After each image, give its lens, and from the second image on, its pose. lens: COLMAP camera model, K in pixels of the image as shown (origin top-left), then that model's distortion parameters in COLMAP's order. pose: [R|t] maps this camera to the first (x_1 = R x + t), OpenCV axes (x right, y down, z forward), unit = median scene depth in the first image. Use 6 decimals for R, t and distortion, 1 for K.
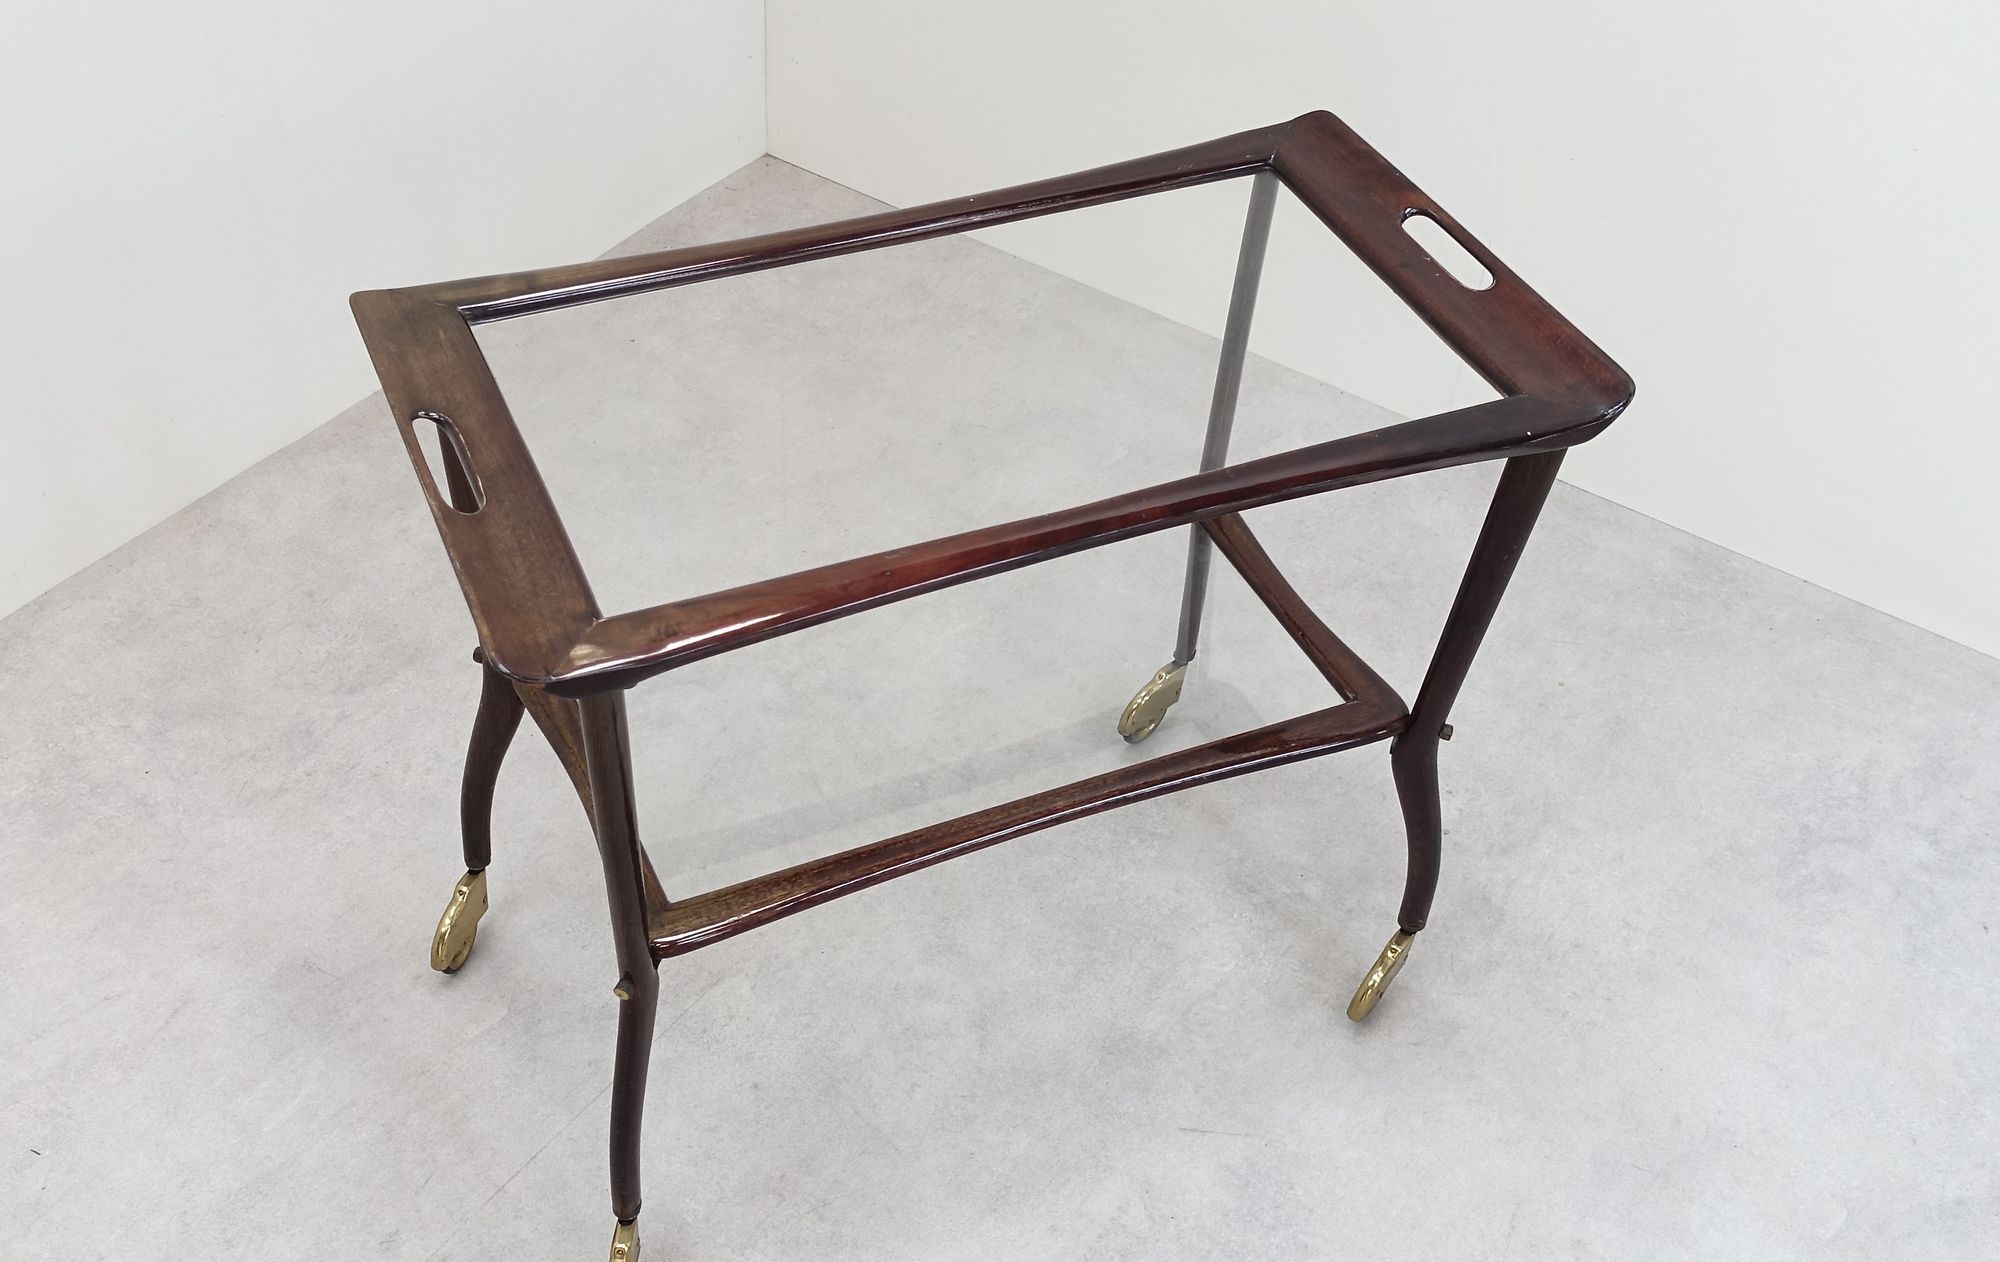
lens RADIAL K [[2240.1, 0, 983.0], [0, 2240.1, 622.8], [0, 0, 1]] dist [-0.004112, 0.007876]
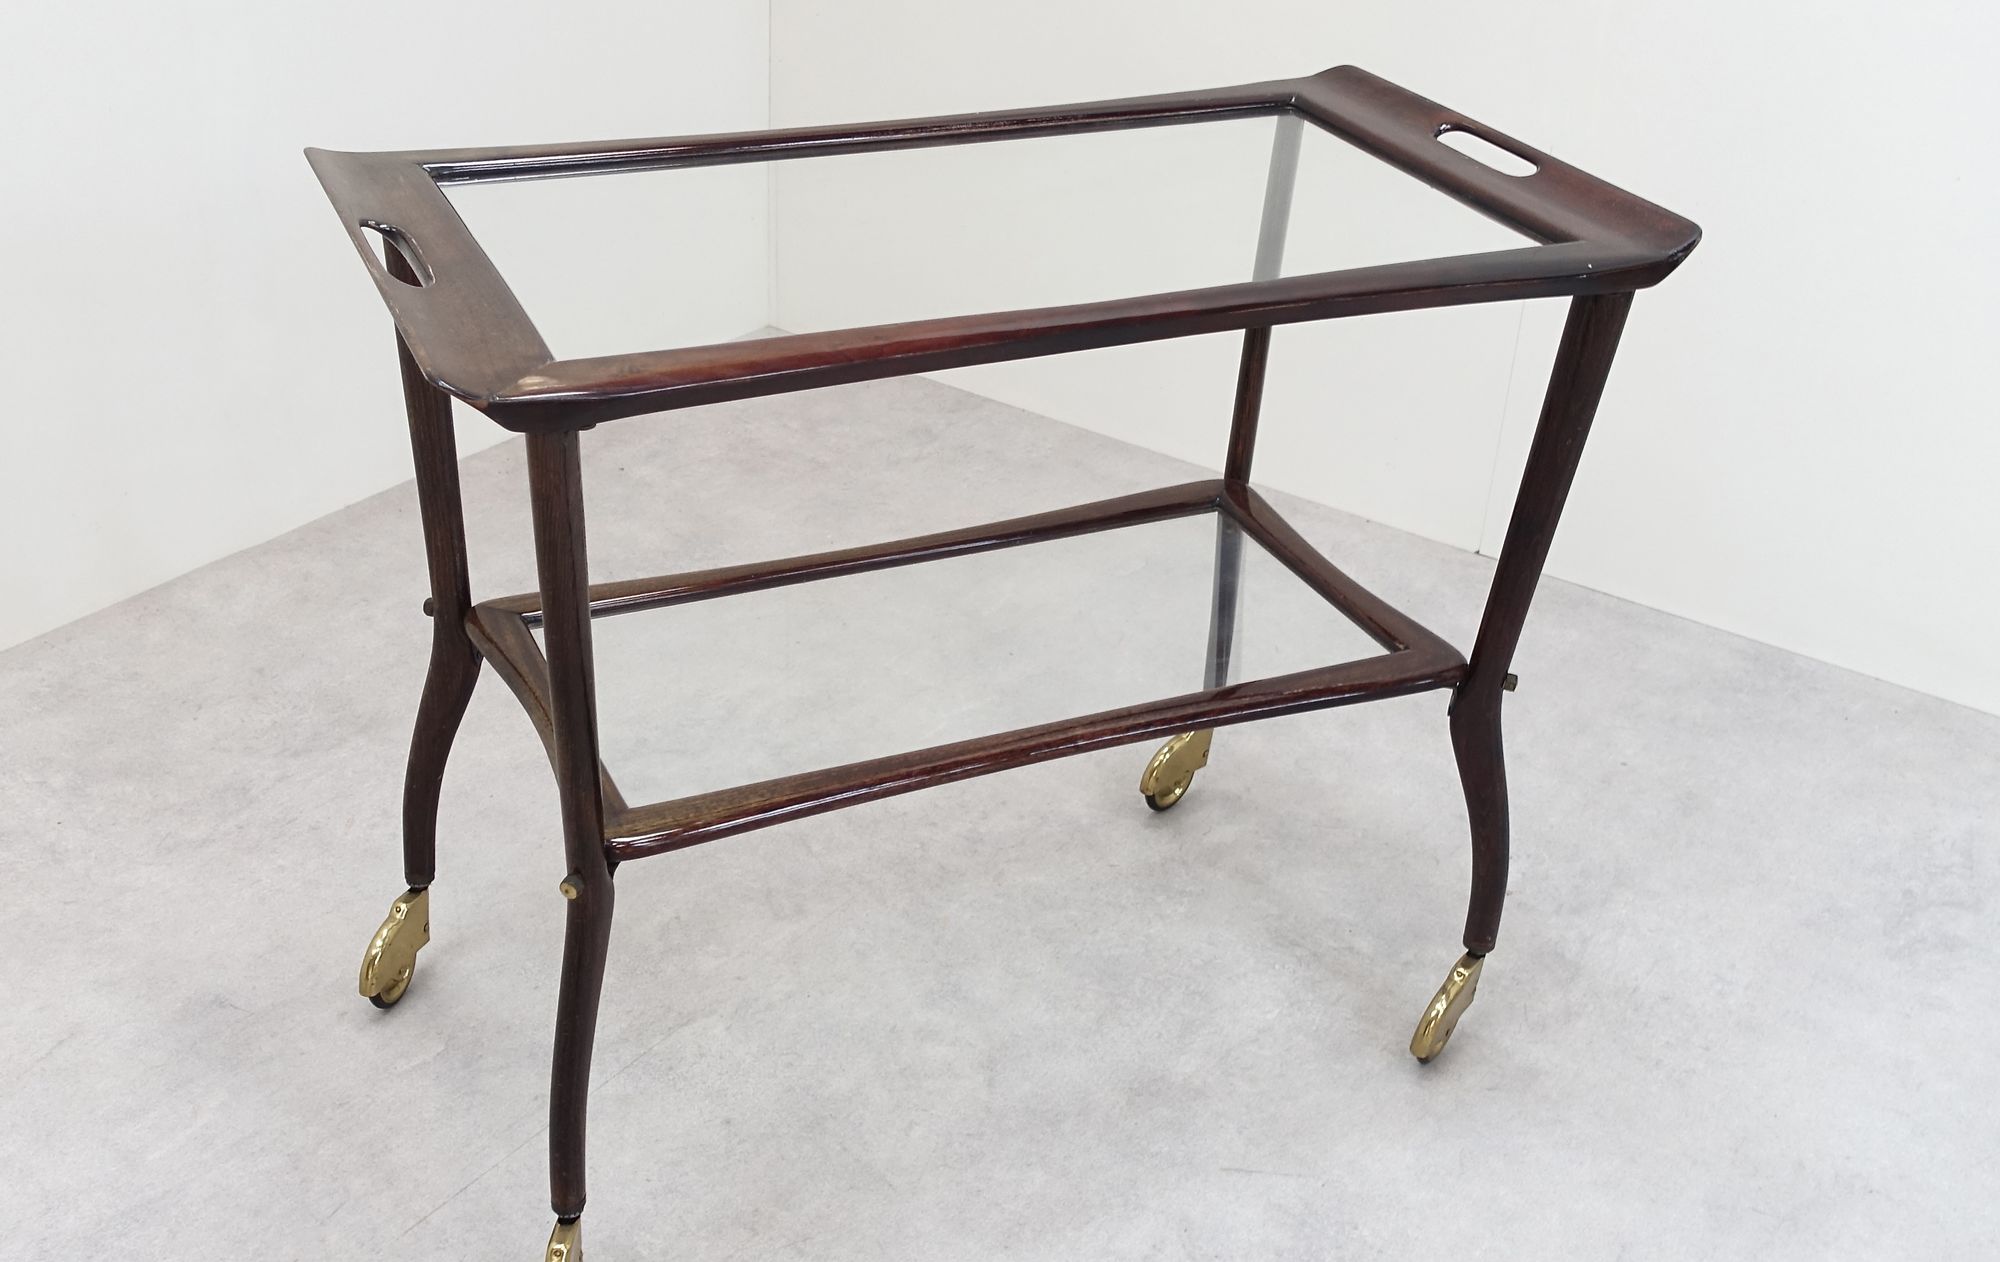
lens RADIAL K [[2226.5, 0, 998.7], [0, 2226.5, 669.4], [0, 0, 1]] dist [-0.002194, 0.005757]
pose [[0.999990, -0.001502, 0.004279, -0.000797], [0.002405, 0.975645, -0.219344, 0.222563], [-0.003845, 0.219352, 0.975638, 0.125717]]
